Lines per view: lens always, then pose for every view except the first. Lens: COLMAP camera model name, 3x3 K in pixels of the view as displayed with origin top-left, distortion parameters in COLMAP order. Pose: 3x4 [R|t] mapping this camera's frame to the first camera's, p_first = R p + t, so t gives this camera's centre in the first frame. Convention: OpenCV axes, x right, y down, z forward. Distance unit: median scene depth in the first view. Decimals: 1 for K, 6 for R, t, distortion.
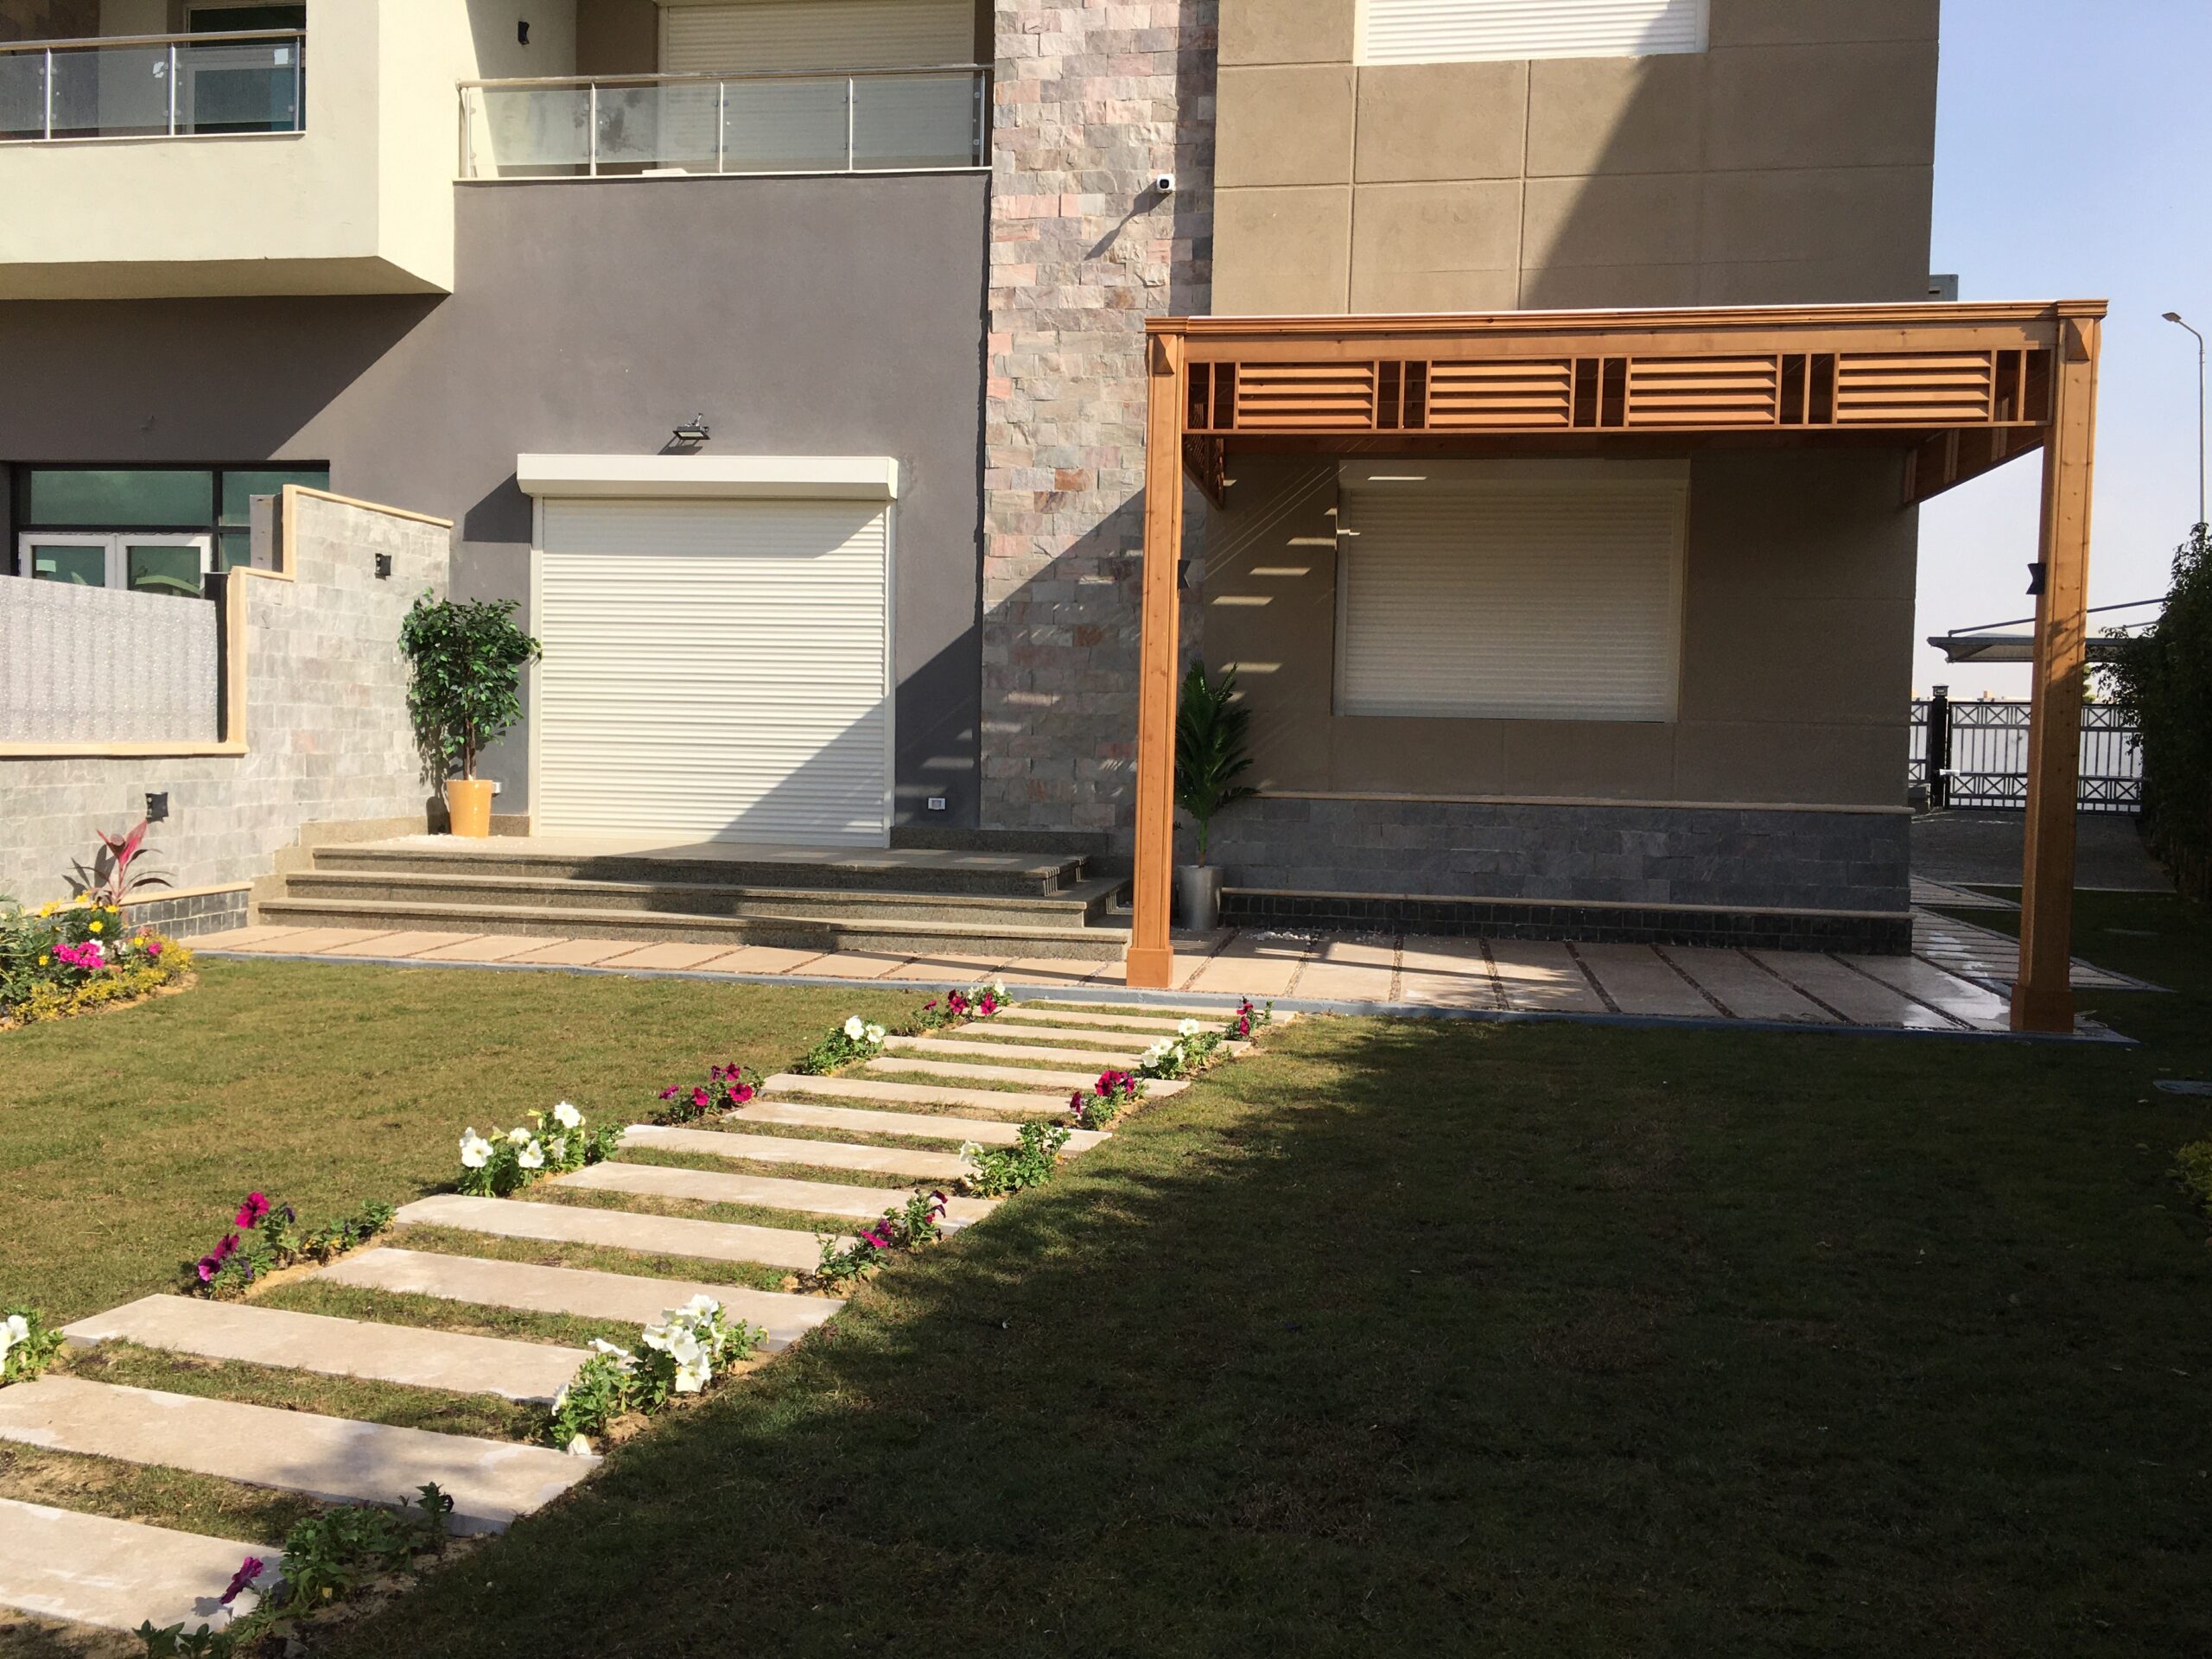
lens RADIAL K [[1885.2, 0, 1090.8], [0, 1885.2, 808.2], [0, 0, 1]] dist [0.105651, -0.147403]
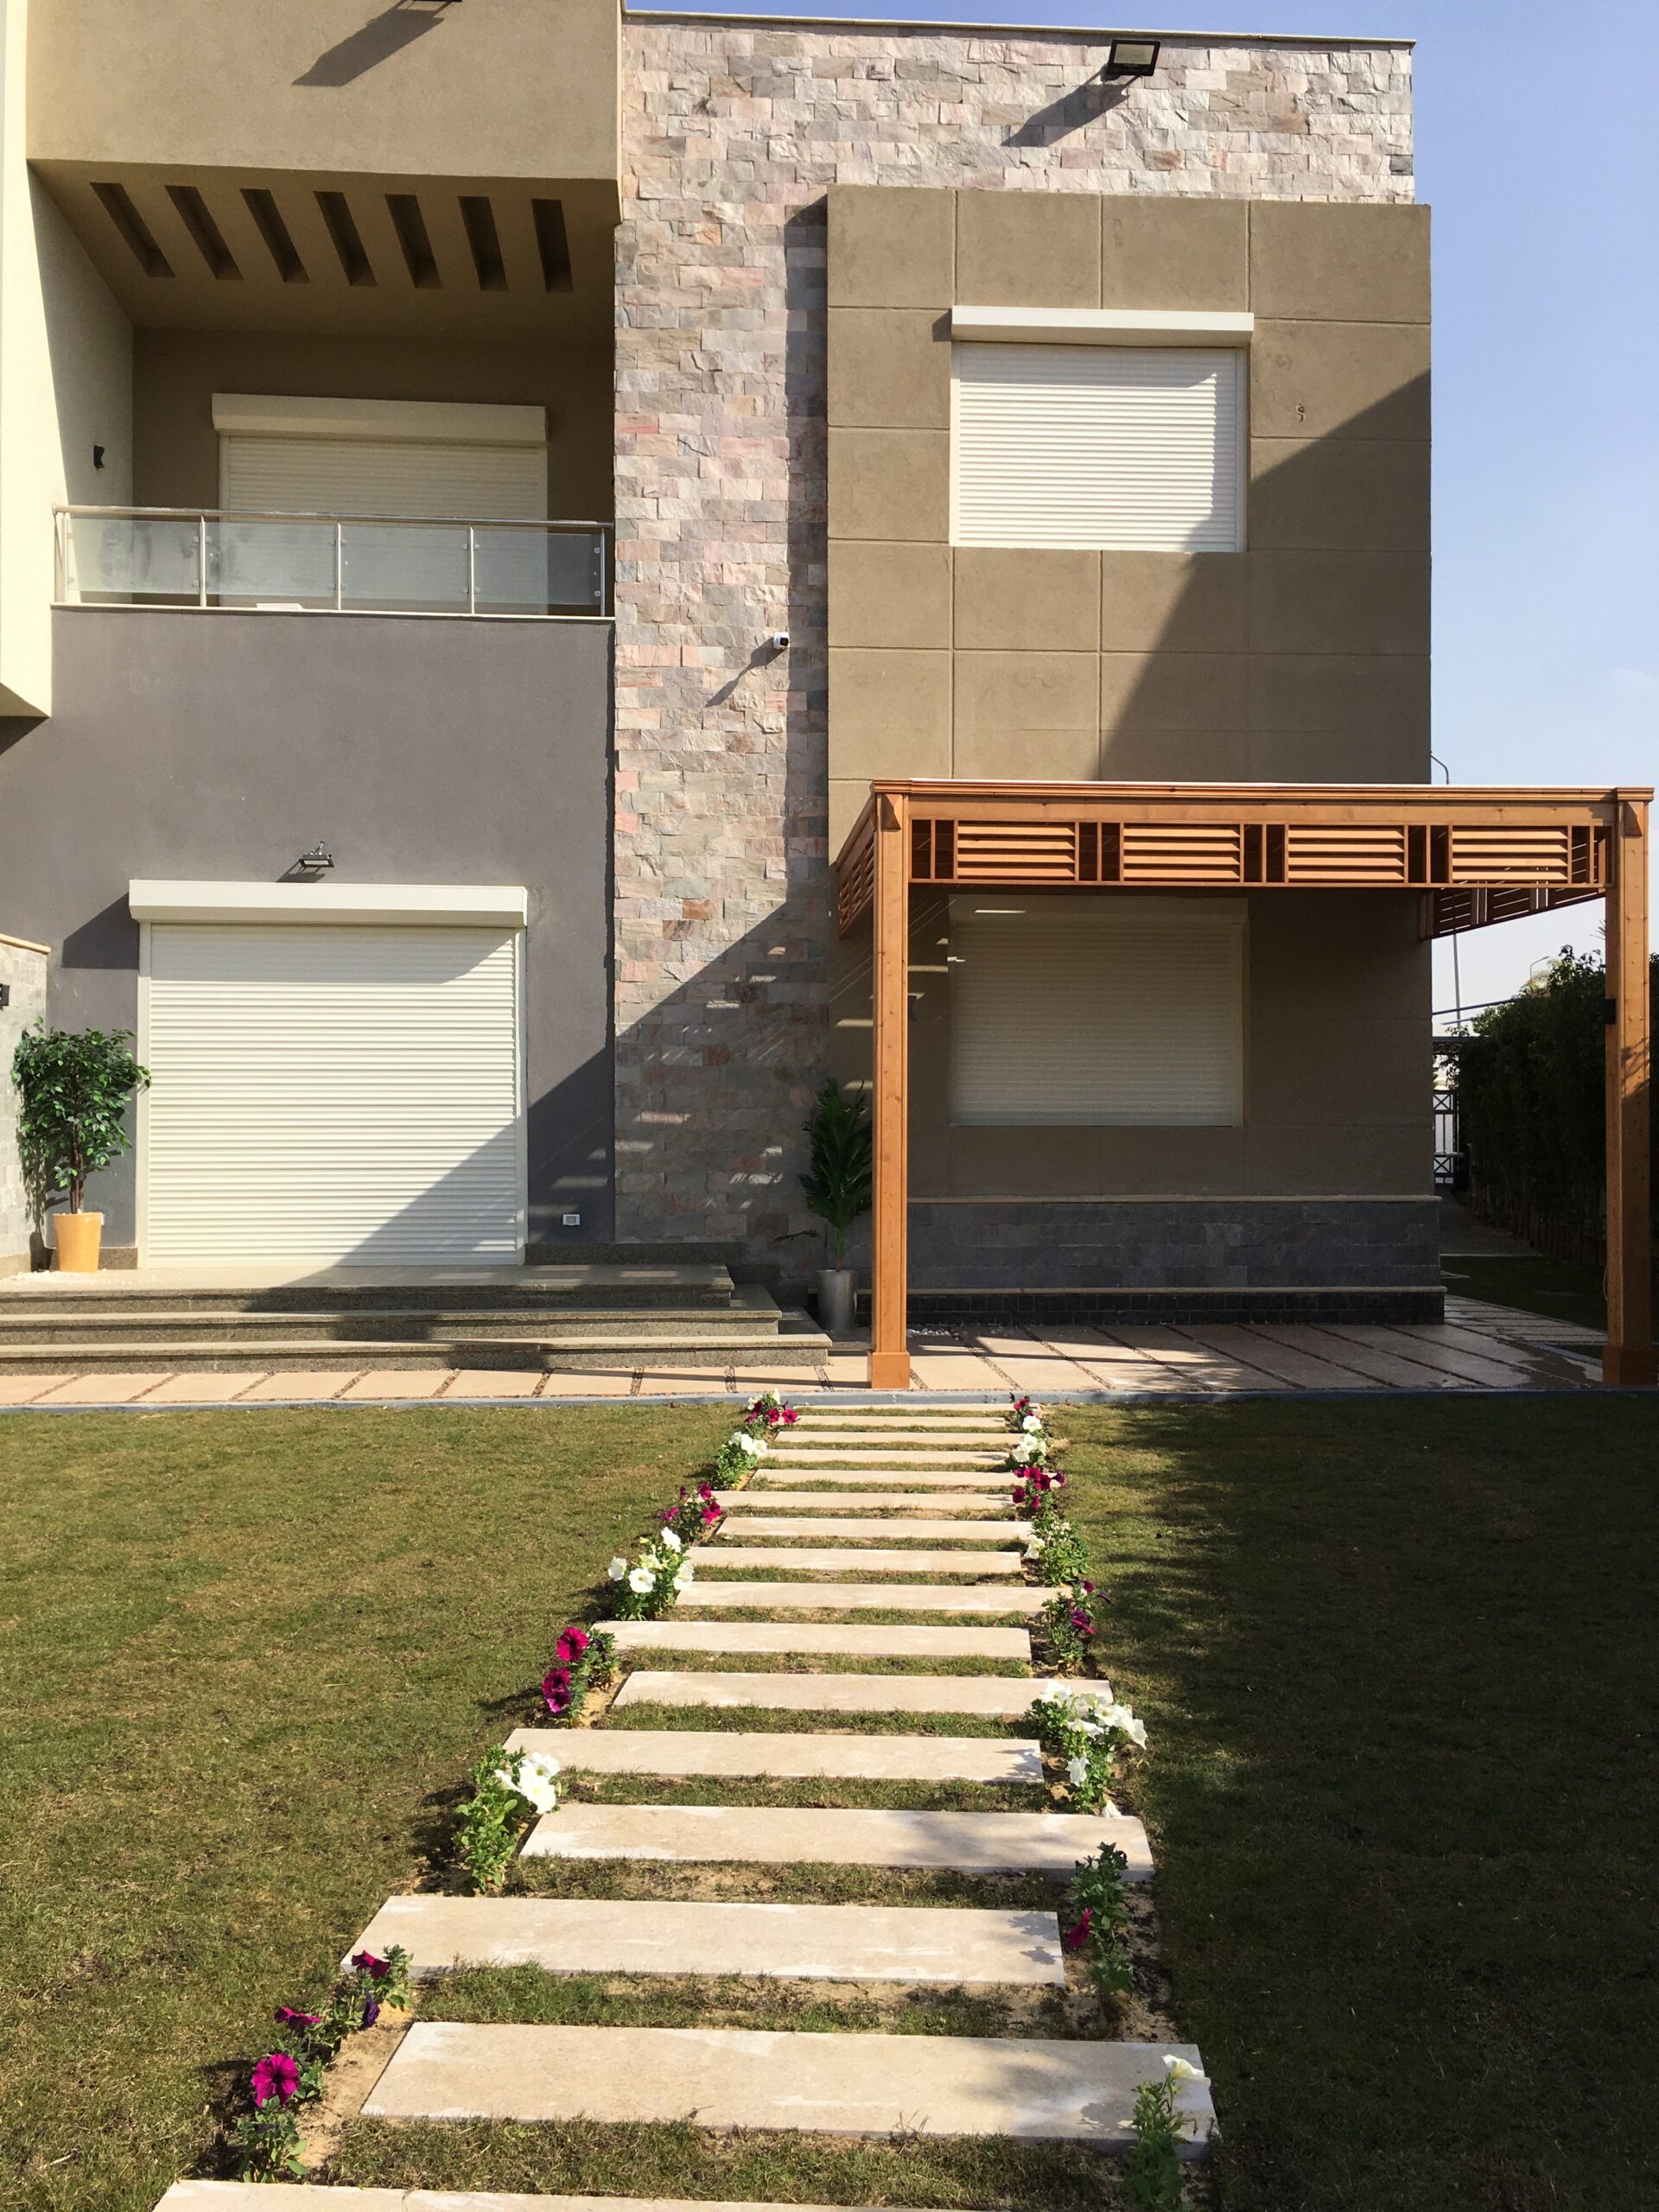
lens RADIAL K [[1880.9, 0, 839.3], [0, 1880.9, 1088.6], [0, 0, 1]] dist [0.095115, -0.135627]
pose [[0.969791, -0.018160, 0.243260, -0.198634], [0.031808, 0.998125, -0.052295, -0.016319], [-0.241854, 0.058453, 0.968550, -0.037456]]
